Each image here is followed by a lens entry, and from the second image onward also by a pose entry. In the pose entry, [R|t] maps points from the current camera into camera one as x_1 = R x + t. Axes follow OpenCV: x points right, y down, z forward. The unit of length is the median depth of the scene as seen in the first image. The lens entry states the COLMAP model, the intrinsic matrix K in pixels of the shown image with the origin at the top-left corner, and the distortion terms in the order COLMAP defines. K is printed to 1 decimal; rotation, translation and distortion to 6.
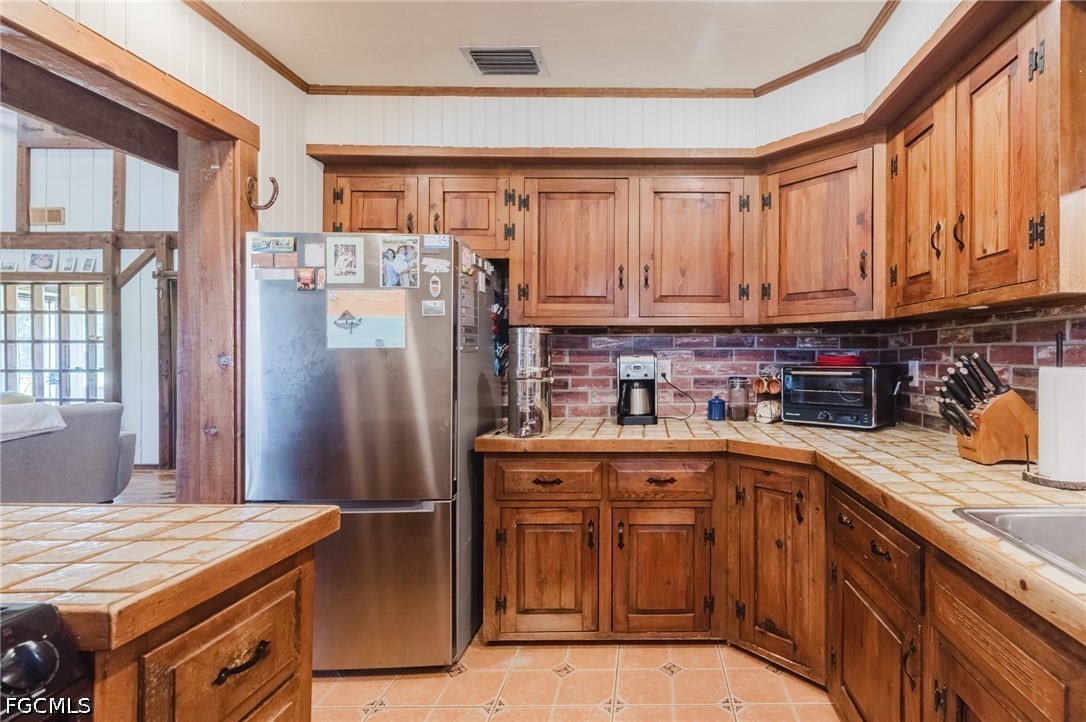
lens RADIAL K [[411.9, 0, 543.9], [0, 411.9, 353.3], [0, 0, 1]] dist [0.004233, 0.000220]
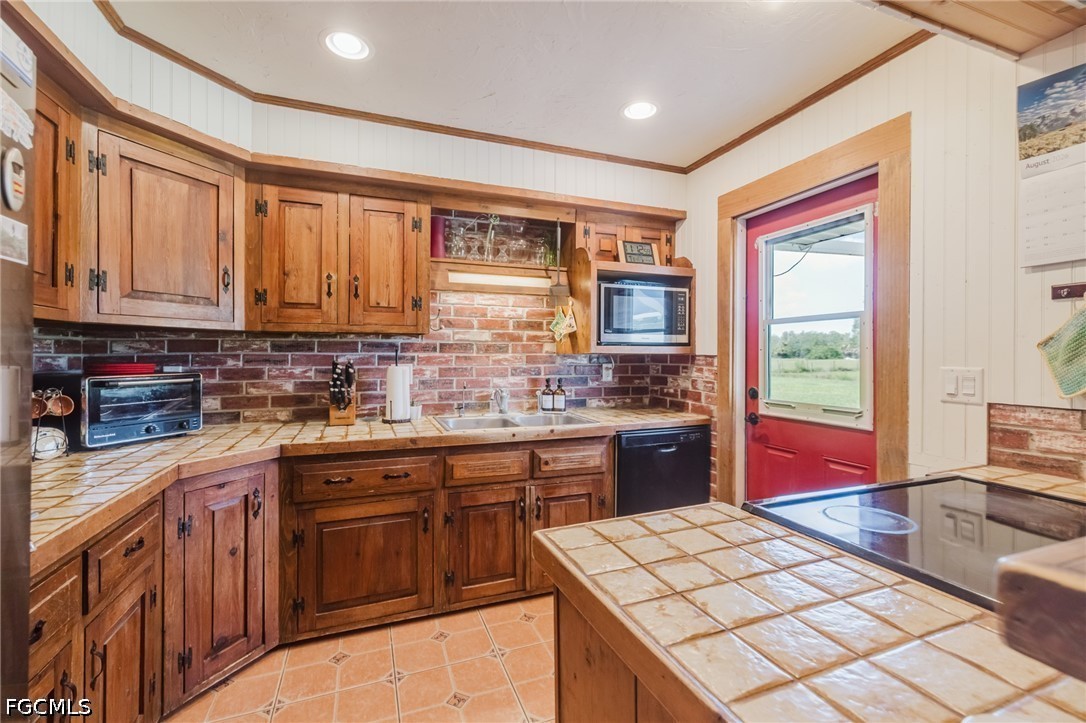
lens RADIAL K [[469.5, 0, 542.8], [0, 469.5, 358.9], [0, 0, 1]] dist [-0.002989, -0.000218]
pose [[-0.351416, -0.003740, 0.936212, -0.738442], [0.001253, 0.999989, 0.004465, -0.007214], [-0.936219, 0.002742, -0.351407, 0.686977]]
